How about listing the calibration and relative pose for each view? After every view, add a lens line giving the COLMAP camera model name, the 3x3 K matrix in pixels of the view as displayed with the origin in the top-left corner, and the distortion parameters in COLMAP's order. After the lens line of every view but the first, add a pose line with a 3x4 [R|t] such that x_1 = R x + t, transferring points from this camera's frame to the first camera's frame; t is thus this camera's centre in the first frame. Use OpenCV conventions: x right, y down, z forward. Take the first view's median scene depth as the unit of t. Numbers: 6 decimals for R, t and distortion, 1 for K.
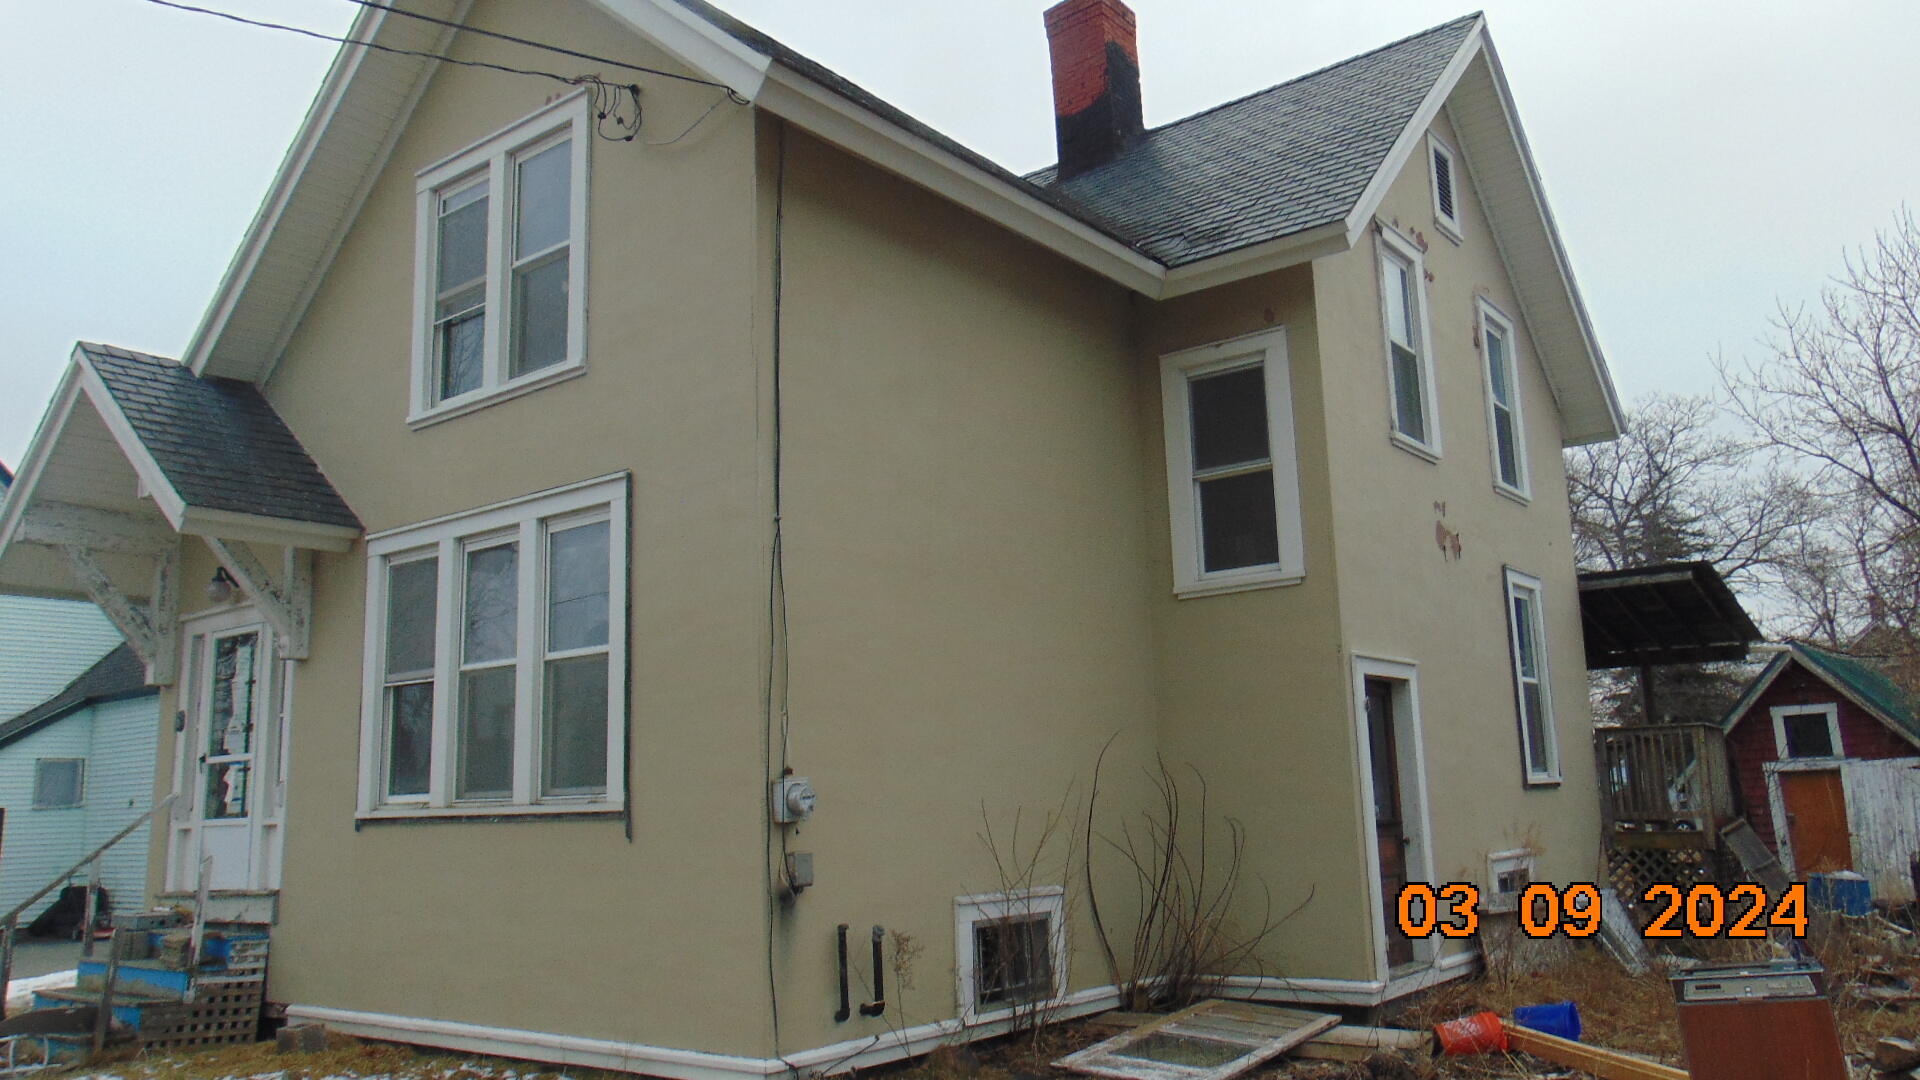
lens RADIAL K [[1432.4, 0, 961.4], [0, 1432.4, 539.7], [0, 0, 1]] dist [0.002307, 0.010016]
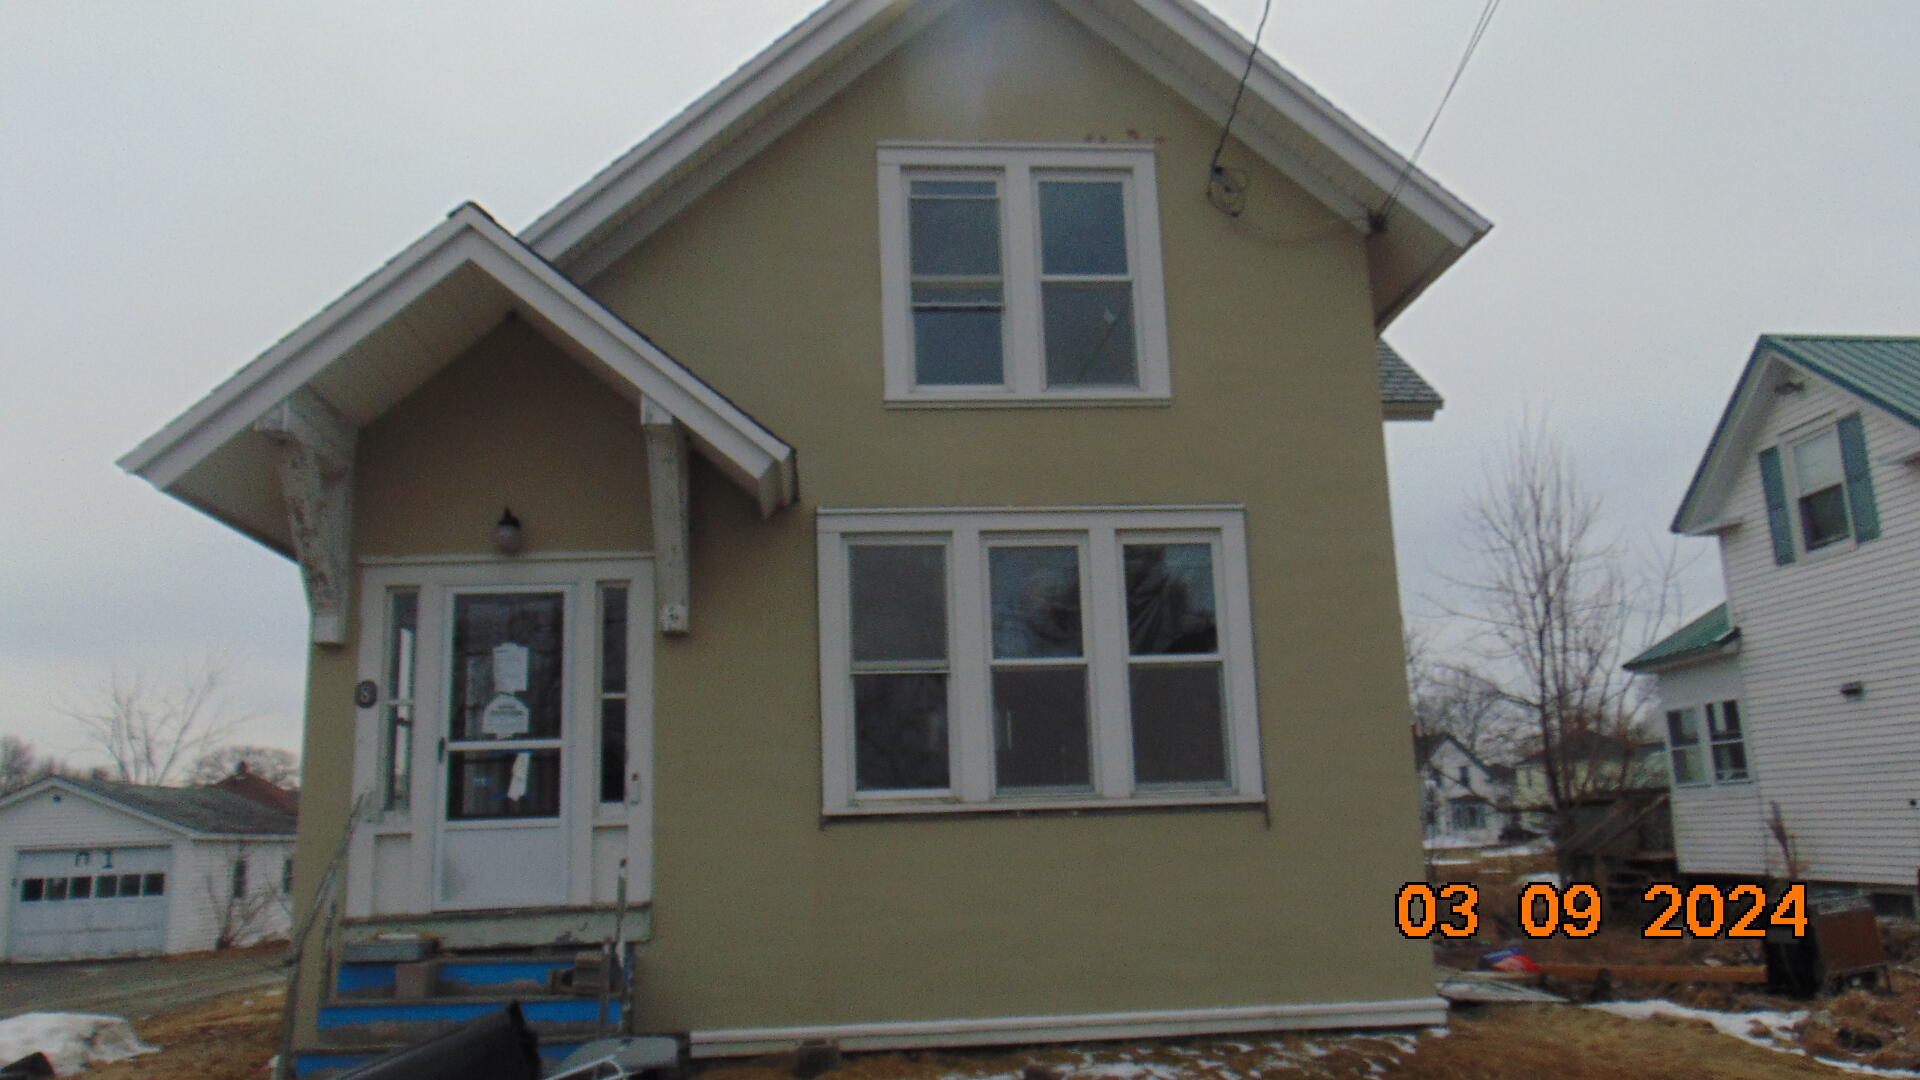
lens RADIAL K [[1432.4, 0, 957.8], [0, 1432.4, 538.4], [0, 0, 1]] dist [0.002307, 0.010016]
pose [[0.736746, 0.139834, 0.661553, -1.055546], [-0.113829, 0.990069, -0.082506, 0.090478], [-0.666520, -0.014518, 0.745346, 0.277898]]
